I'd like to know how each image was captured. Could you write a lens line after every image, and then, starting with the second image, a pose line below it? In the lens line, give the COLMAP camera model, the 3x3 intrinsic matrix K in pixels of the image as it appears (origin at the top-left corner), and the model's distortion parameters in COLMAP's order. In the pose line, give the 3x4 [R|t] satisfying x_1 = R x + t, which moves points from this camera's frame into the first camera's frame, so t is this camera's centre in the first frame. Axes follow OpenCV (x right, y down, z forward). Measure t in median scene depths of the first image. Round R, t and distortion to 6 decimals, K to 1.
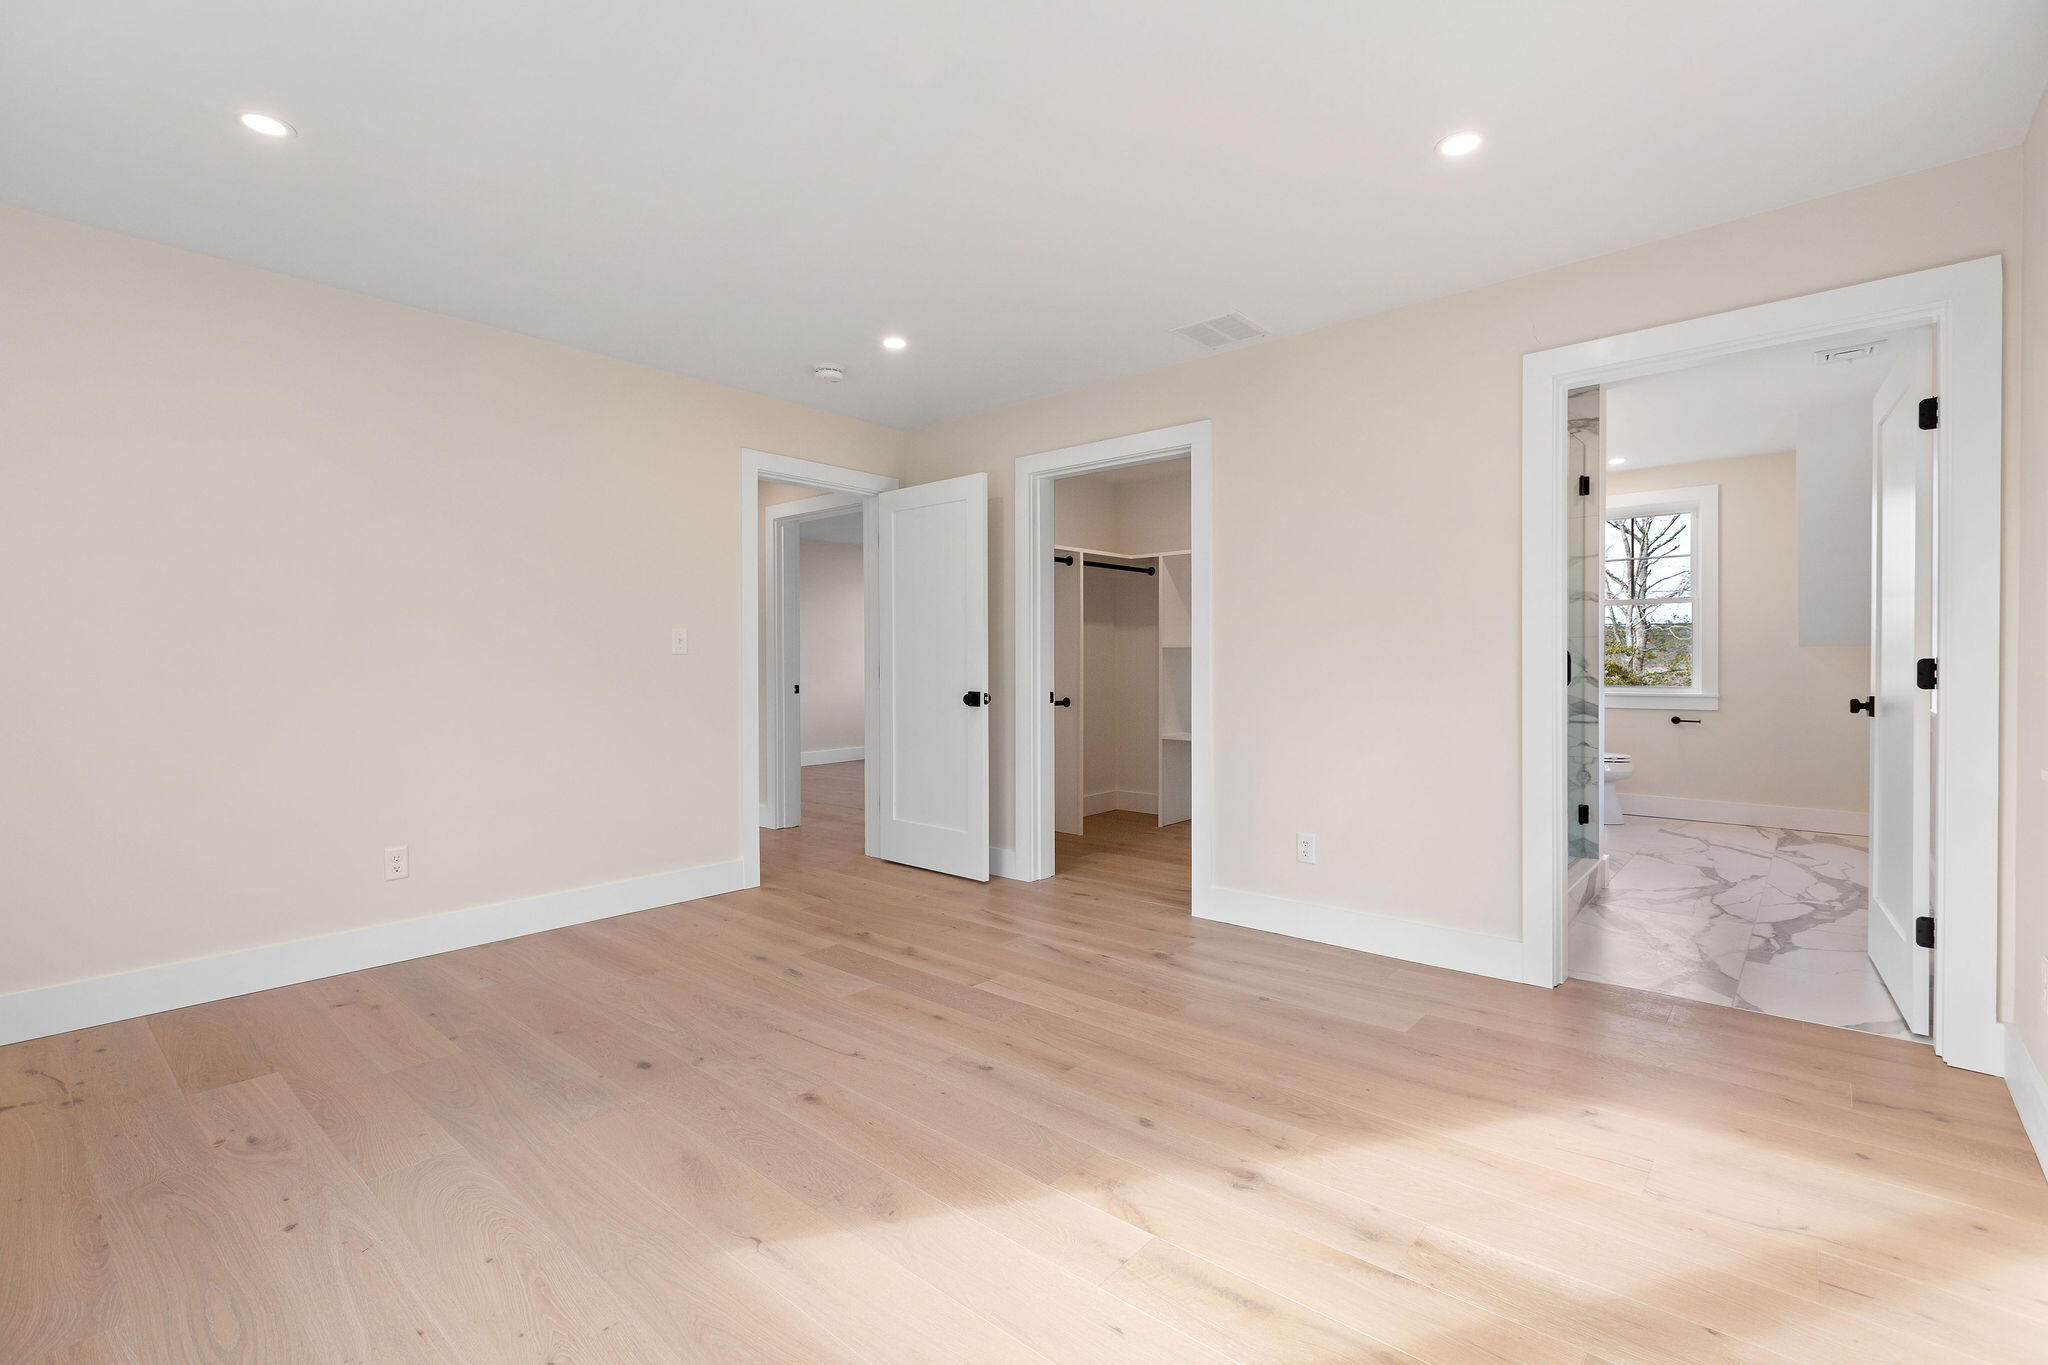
lens RADIAL K [[915.6, 0, 1017.1], [0, 915.6, 664.9], [0, 0, 1]] dist [0.004218, -0.001403]
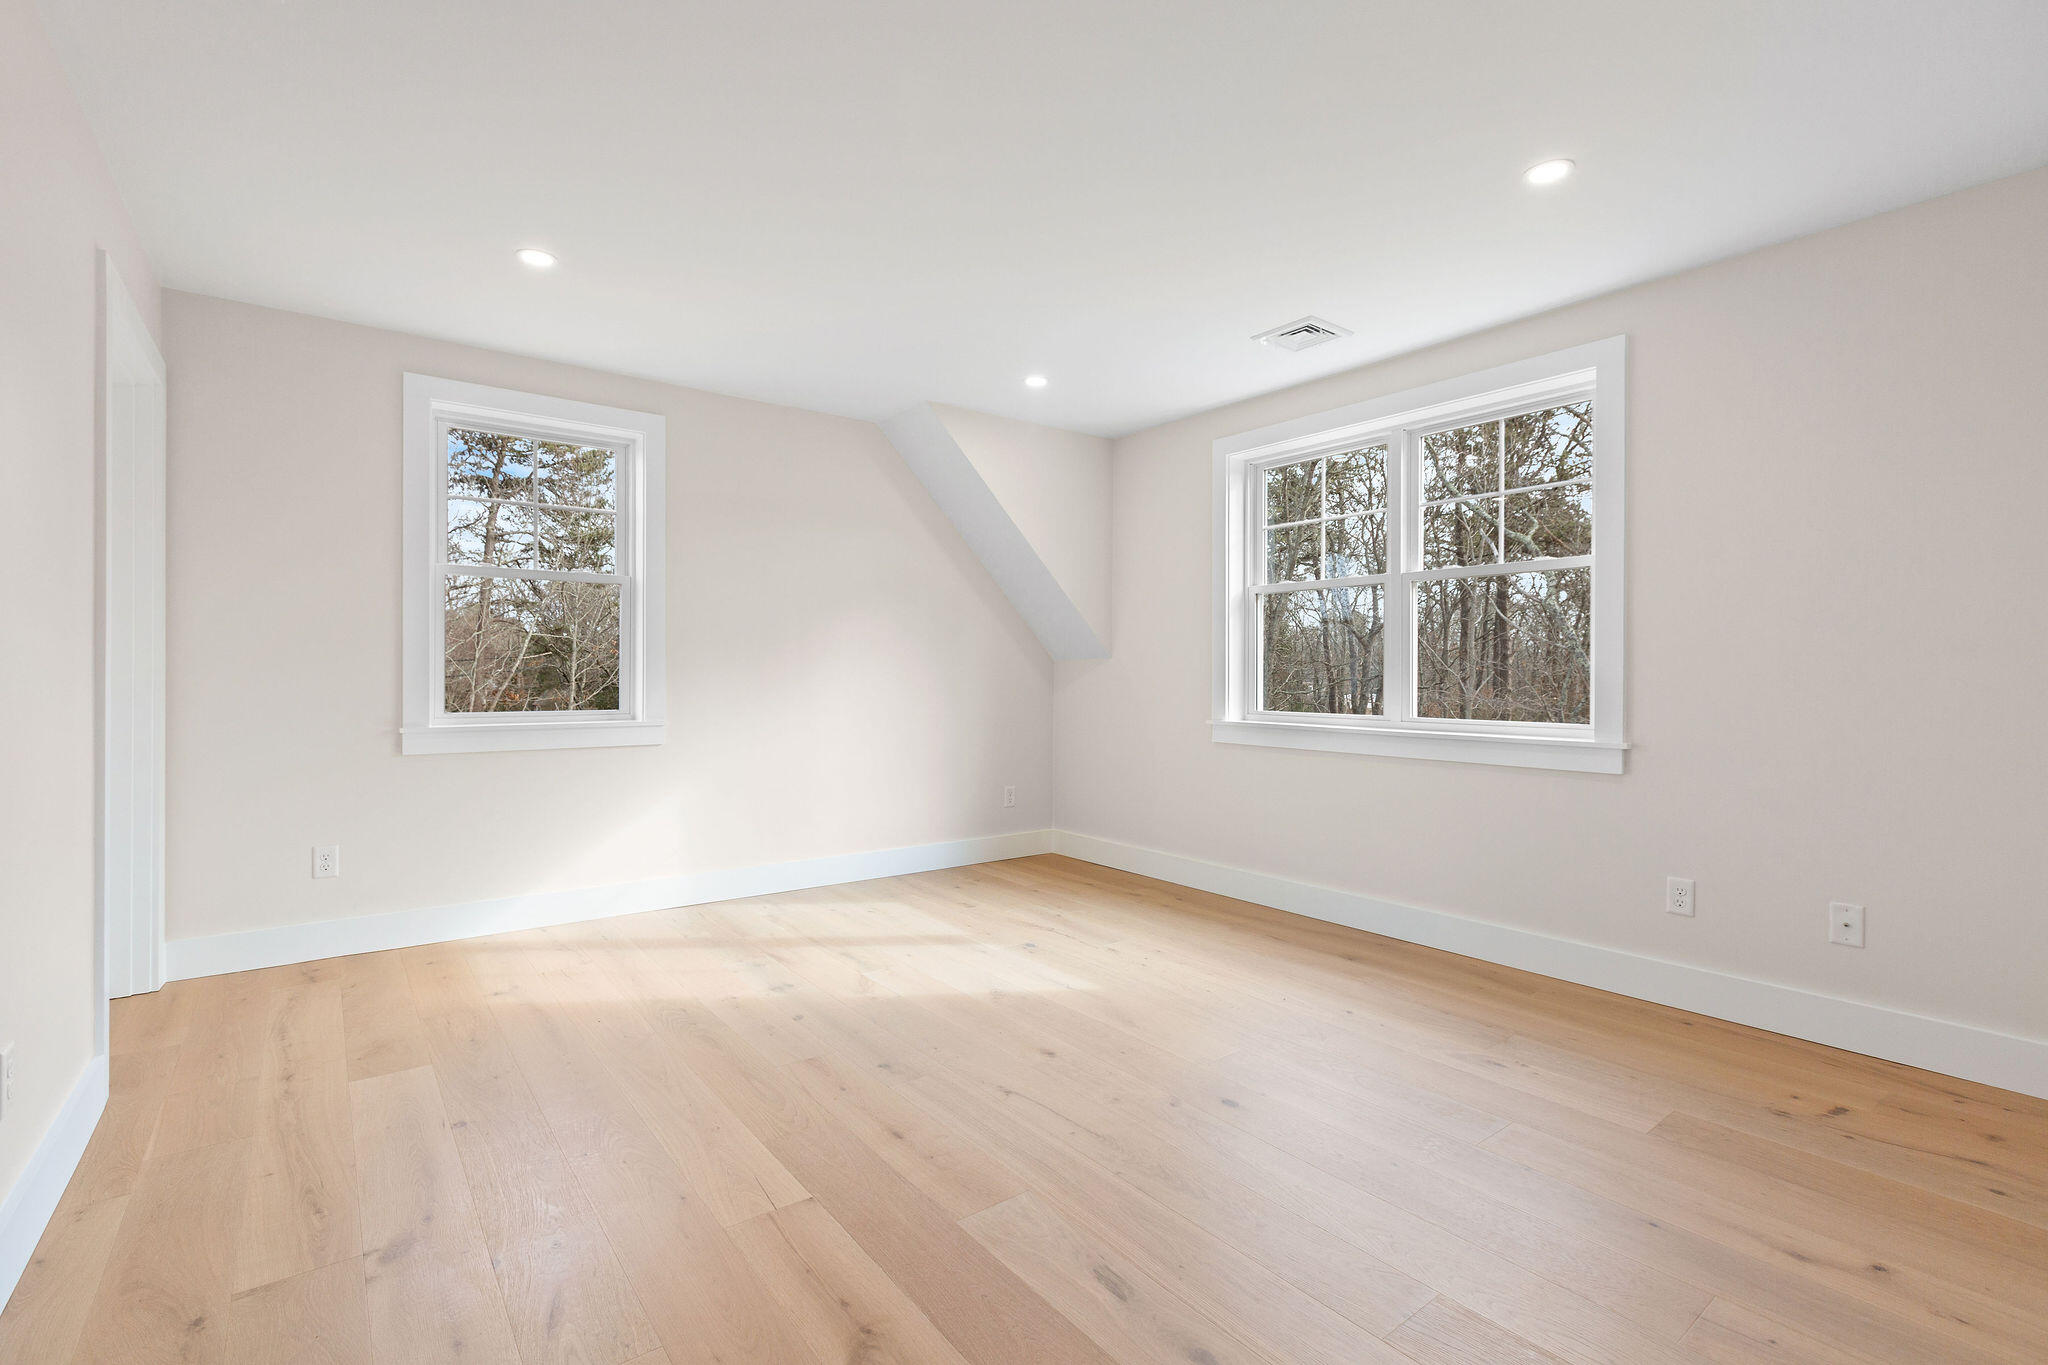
lens RADIAL K [[915.6, 0, 1017.1], [0, 915.6, 664.9], [0, 0, 1]] dist [0.004218, -0.001403]
pose [[-0.979794, 0.000946, 0.200009, -0.390162], [-0.001022, 0.999952, -0.009735, 0.000923], [-0.200009, -0.009742, -0.979746, 2.006209]]
